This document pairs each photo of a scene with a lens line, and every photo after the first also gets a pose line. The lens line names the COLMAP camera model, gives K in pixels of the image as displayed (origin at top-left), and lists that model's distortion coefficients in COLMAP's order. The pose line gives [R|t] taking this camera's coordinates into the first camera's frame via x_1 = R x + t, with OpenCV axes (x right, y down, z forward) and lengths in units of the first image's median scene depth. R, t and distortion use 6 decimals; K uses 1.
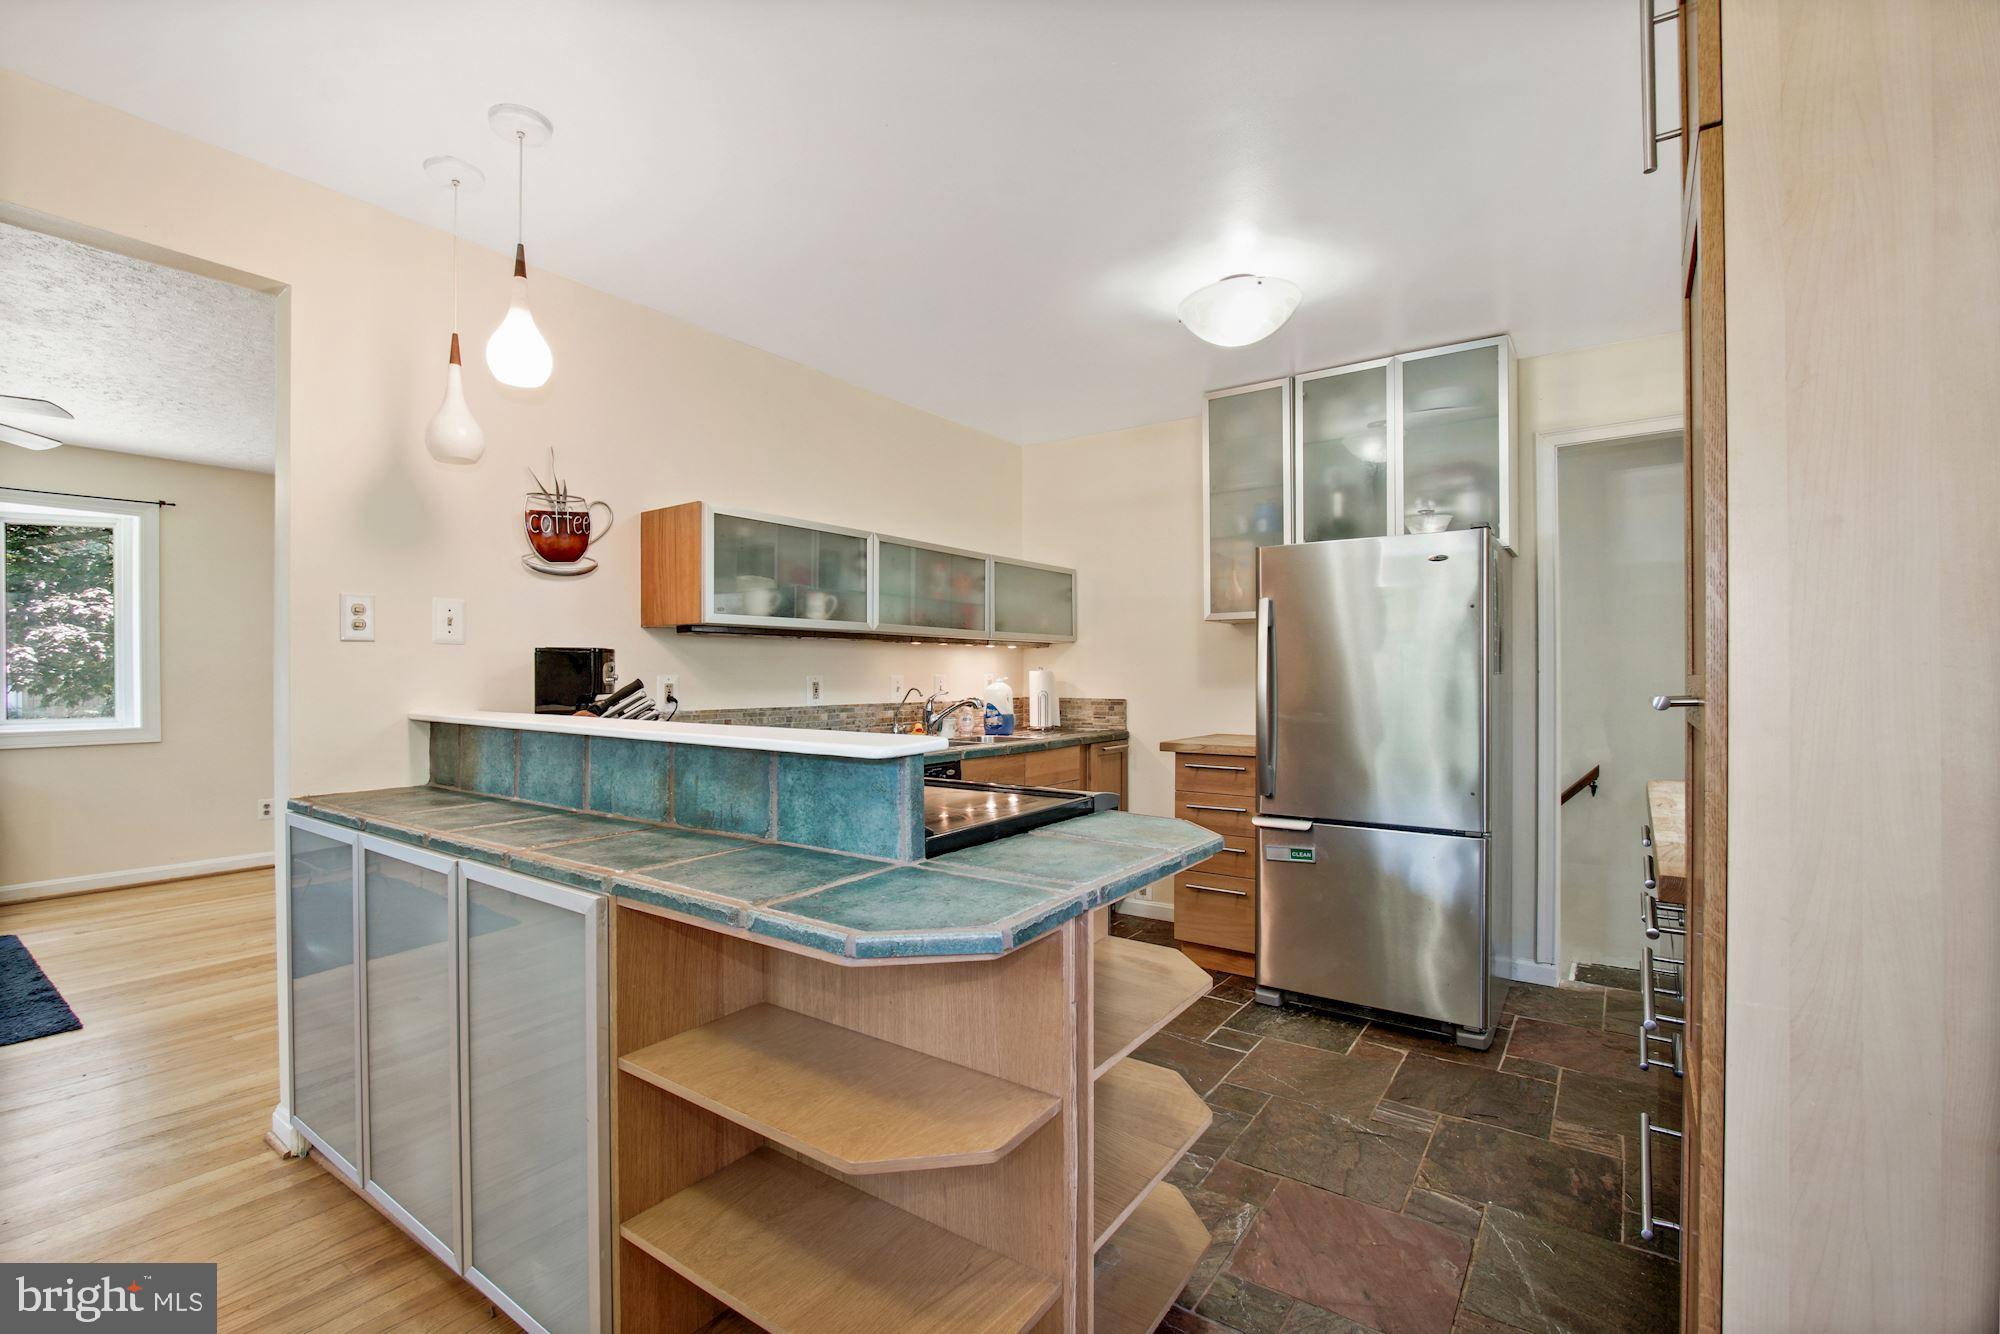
lens RADIAL K [[904.1, 0, 991.7], [0, 904.1, 681.8], [0, 0, 1]] dist [-0.014635, 0.002263]
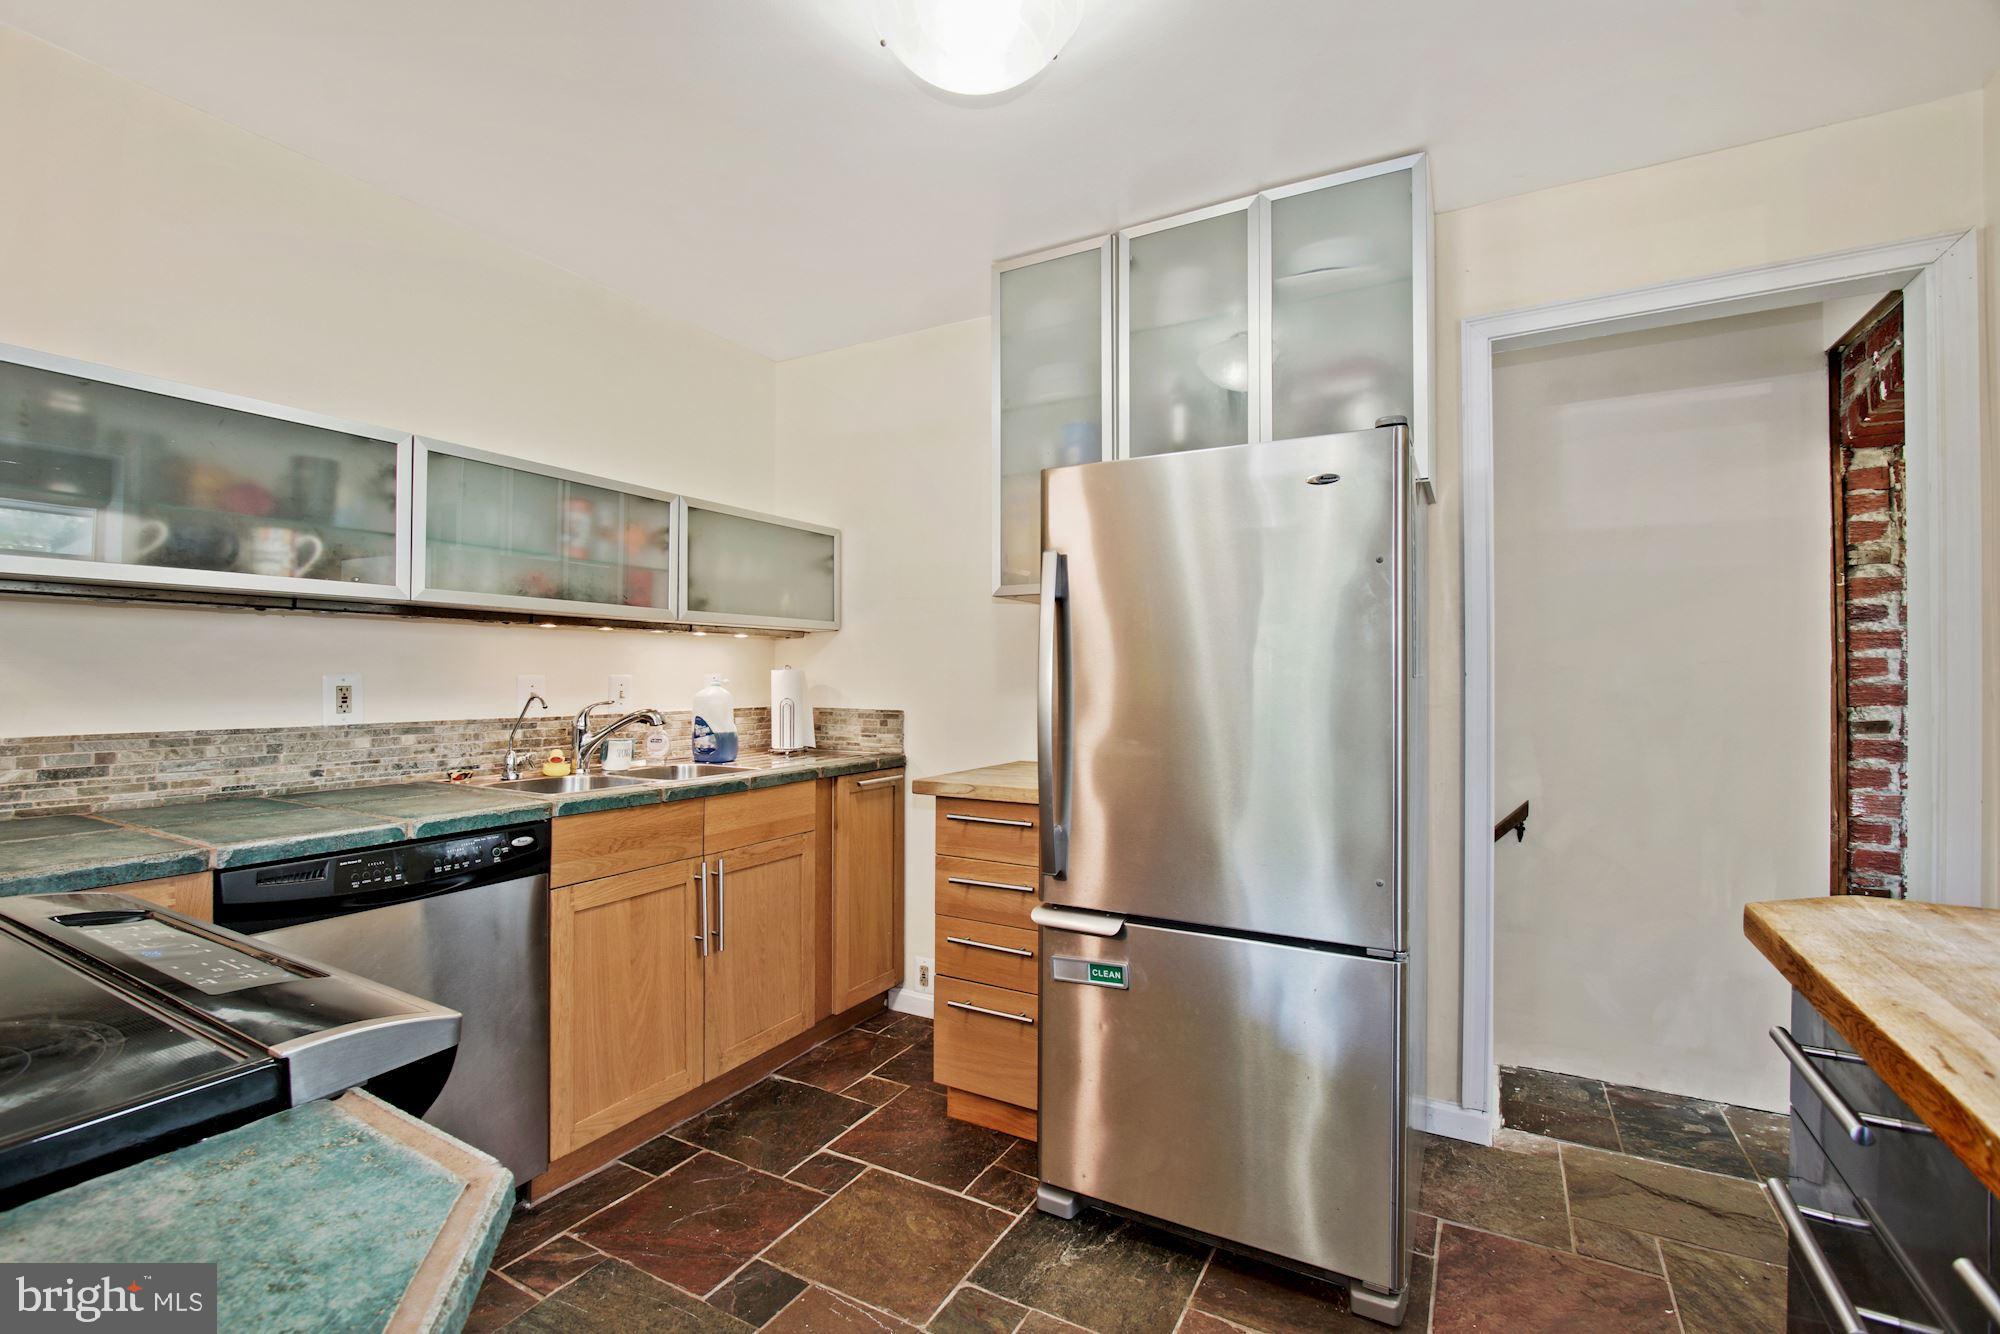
lens RADIAL K [[904.1, 0, 996.6], [0, 904.1, 676.7], [0, 0, 1]] dist [-0.014635, 0.002263]
pose [[0.993277, 0.004243, 0.115681, 0.171457], [-0.003545, 0.999974, -0.006242, -0.003662], [-0.115704, 0.005790, 0.993267, 0.348303]]
